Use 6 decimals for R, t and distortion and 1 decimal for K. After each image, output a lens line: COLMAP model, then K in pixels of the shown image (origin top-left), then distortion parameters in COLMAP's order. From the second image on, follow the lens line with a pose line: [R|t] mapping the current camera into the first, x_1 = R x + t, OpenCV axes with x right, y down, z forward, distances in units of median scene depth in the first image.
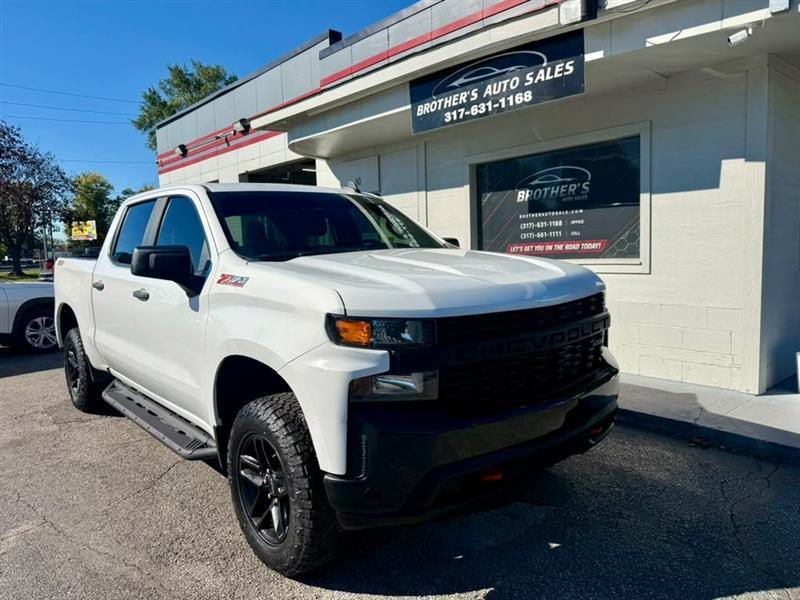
lens RADIAL K [[583.7, 0, 399.2], [0, 583.7, 300.4], [0, 0, 1]] dist [0.035626, -0.058334]
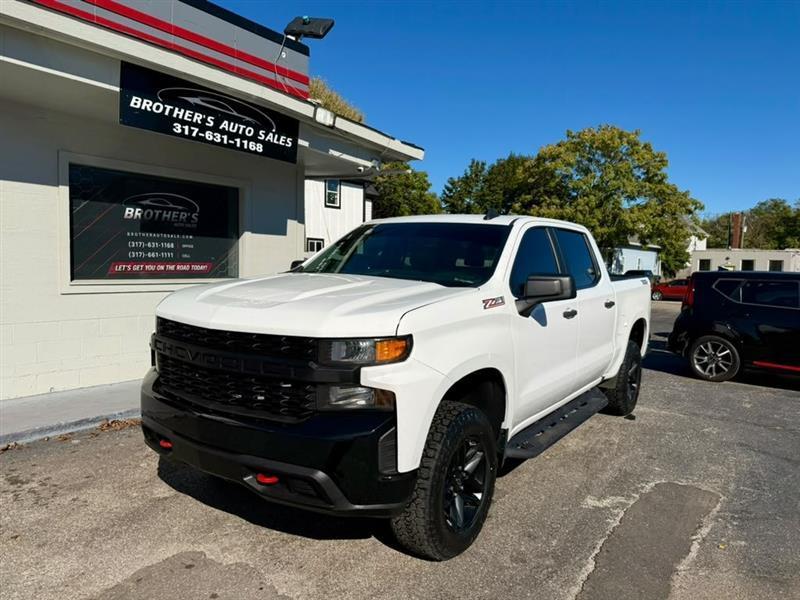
lens RADIAL K [[583.7, 0, 401.8], [0, 583.7, 296.6], [0, 0, 1]] dist [0.035626, -0.058334]
pose [[-0.232676, -0.026268, 0.972199, -0.928407], [0.068199, 0.996734, 0.043253, -0.058207], [-0.970160, 0.076367, -0.230125, 0.885652]]
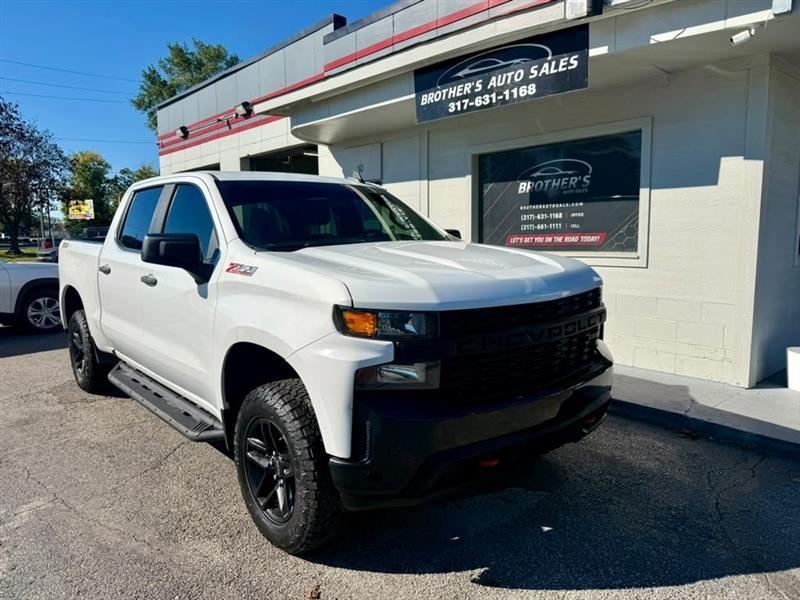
lens RADIAL K [[583.7, 0, 400.4], [0, 583.7, 304.3], [0, 0, 1]] dist [0.035626, -0.058334]
pose [[0.999798, 0.019105, 0.006186, -0.004900], [-0.019289, 0.999330, 0.031107, -0.004999], [-0.005588, -0.031220, 0.999497, -0.015575]]
